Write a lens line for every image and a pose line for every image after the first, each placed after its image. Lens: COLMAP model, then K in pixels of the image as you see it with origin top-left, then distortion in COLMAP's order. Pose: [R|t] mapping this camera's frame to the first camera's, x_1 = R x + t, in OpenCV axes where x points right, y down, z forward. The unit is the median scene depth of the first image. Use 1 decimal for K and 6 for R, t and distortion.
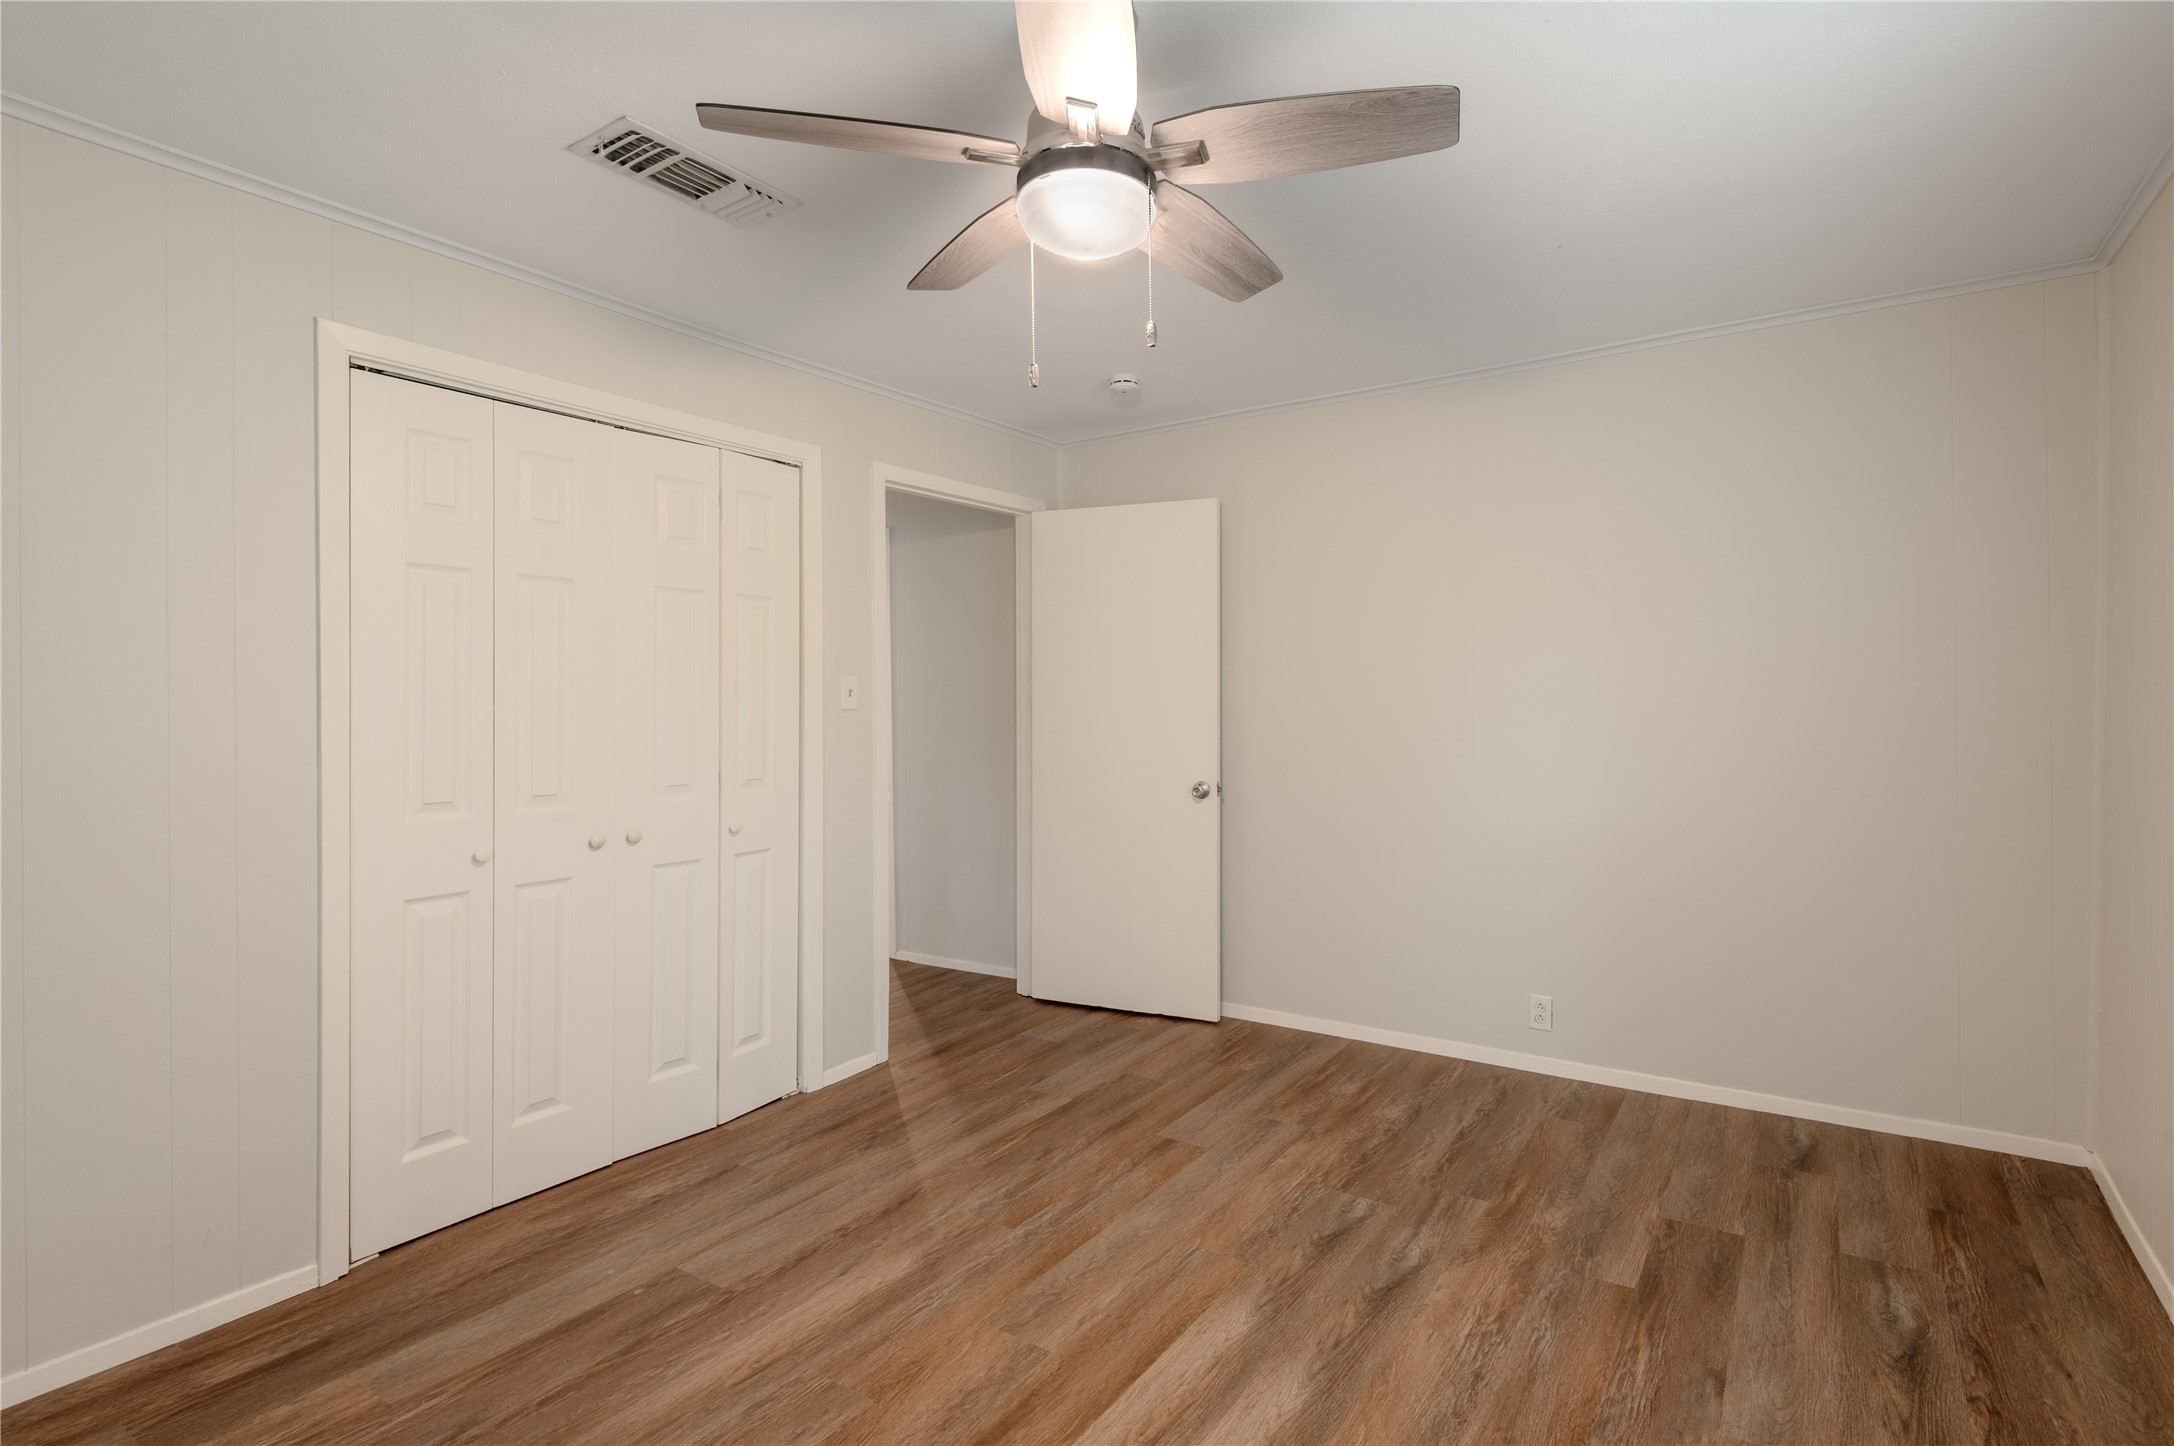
lens RADIAL K [[1023.3, 0, 1077.5], [0, 1023.3, 727.7], [0, 0, 1]] dist [0.049654, -0.027452]
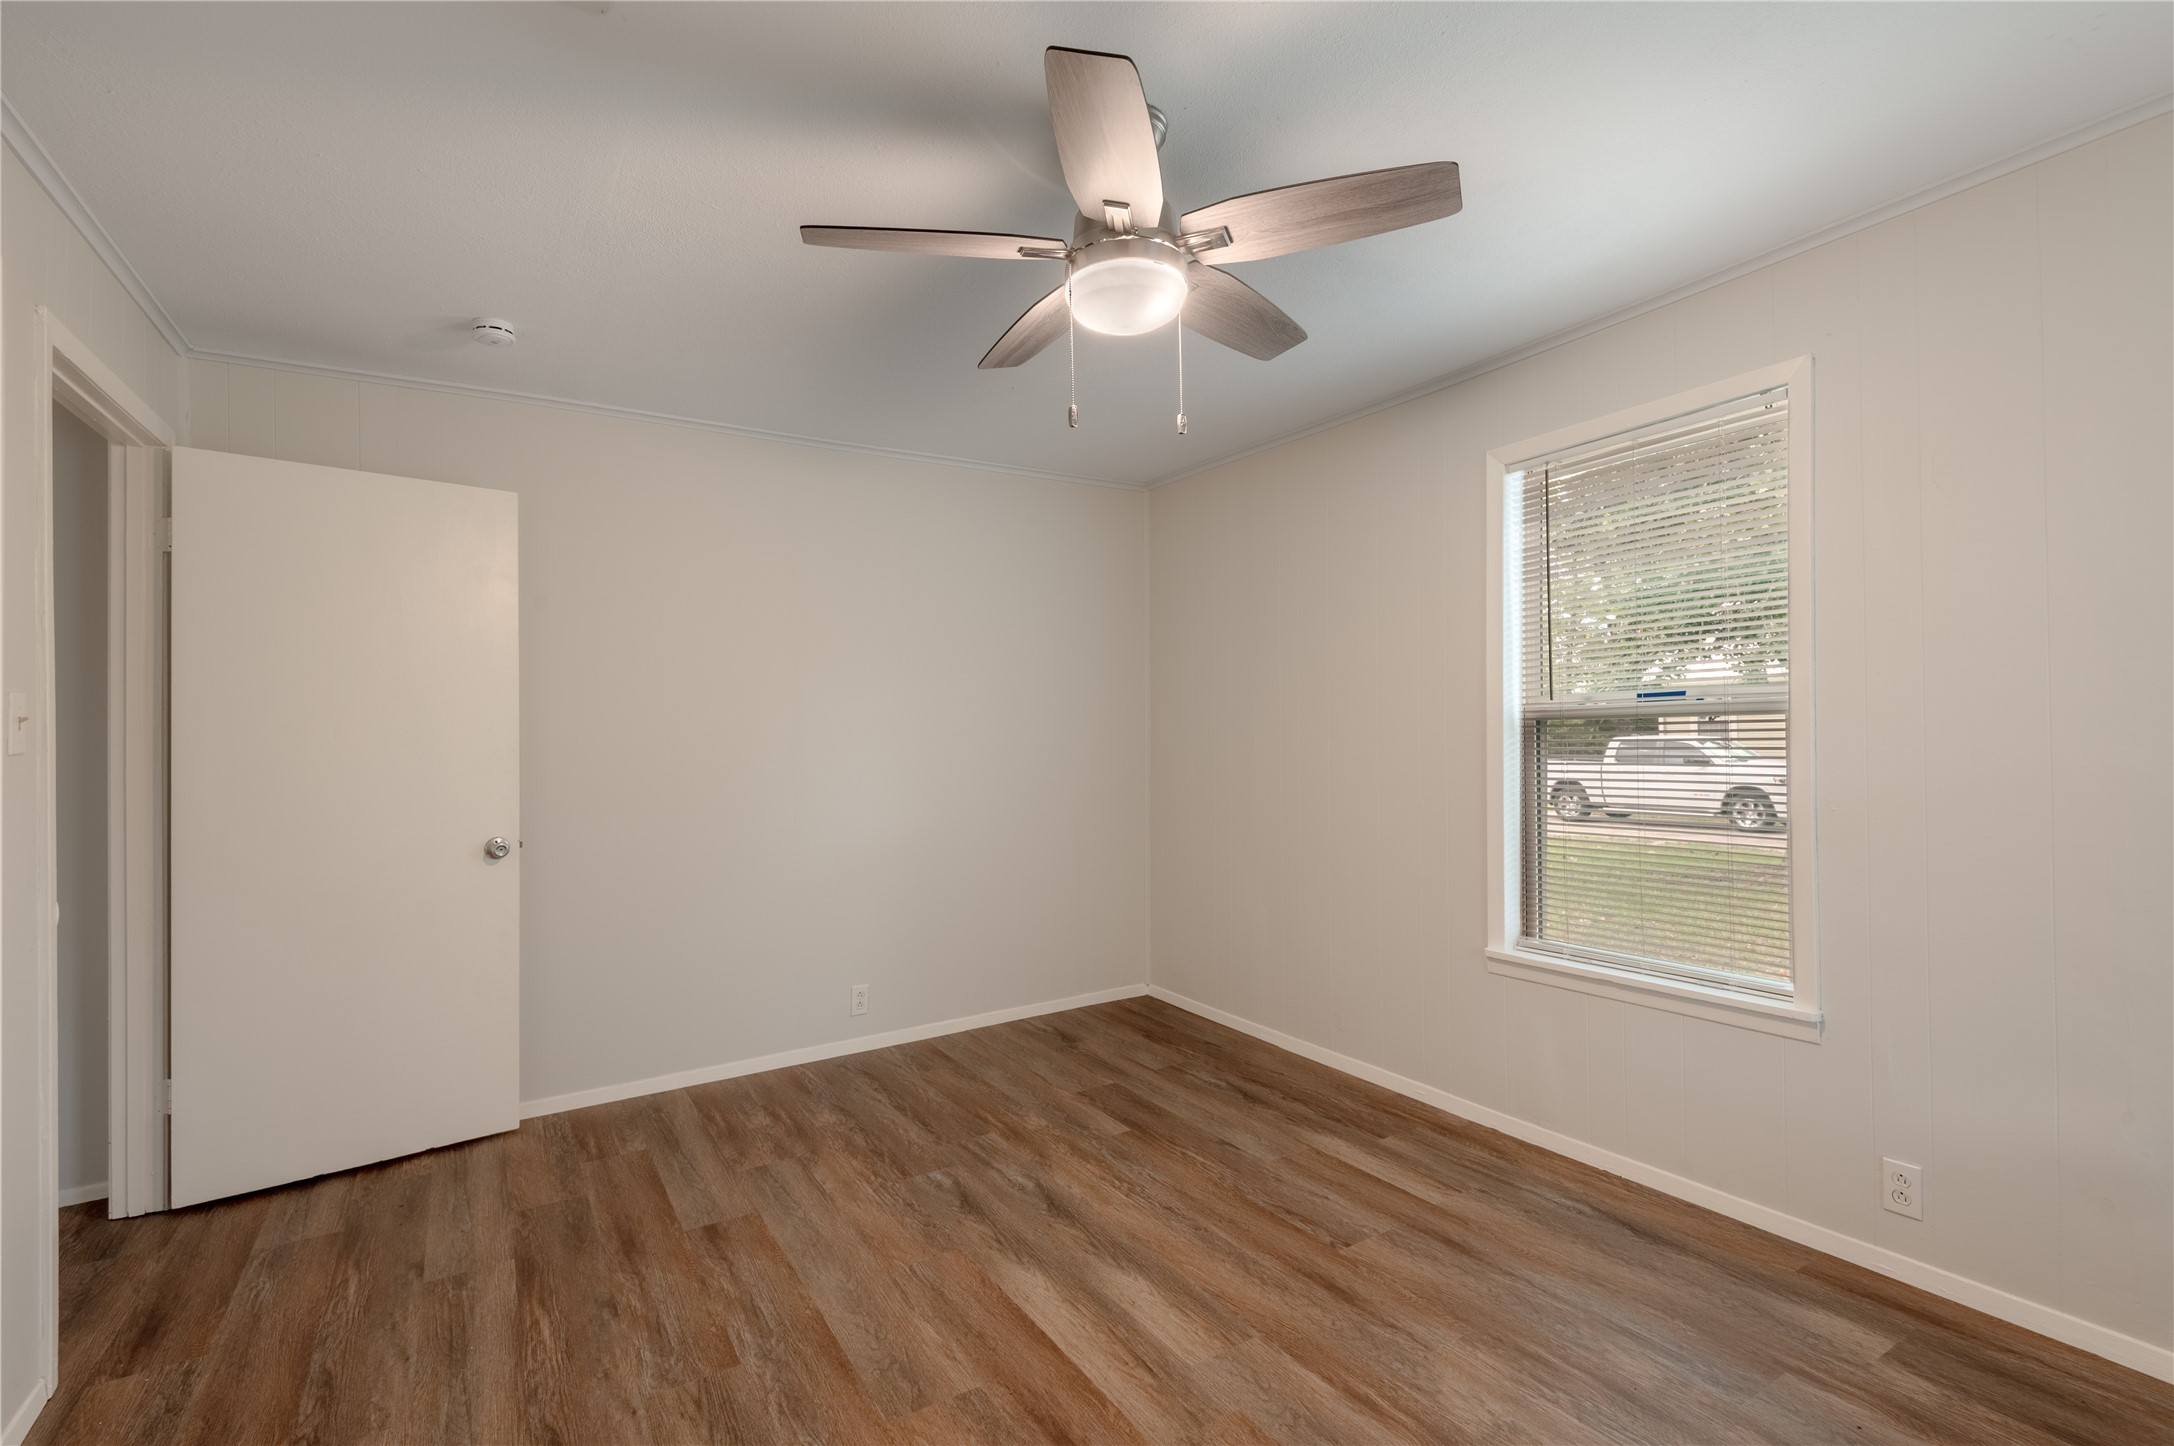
lens RADIAL K [[1023.3, 0, 1077.5], [0, 1023.3, 727.7], [0, 0, 1]] dist [0.049654, -0.027452]
pose [[0.422928, 0.003559, 0.906156, -0.630538], [0.038987, 0.998995, -0.022120, 0.003896], [-0.905324, 0.044683, 0.422365, 0.340336]]
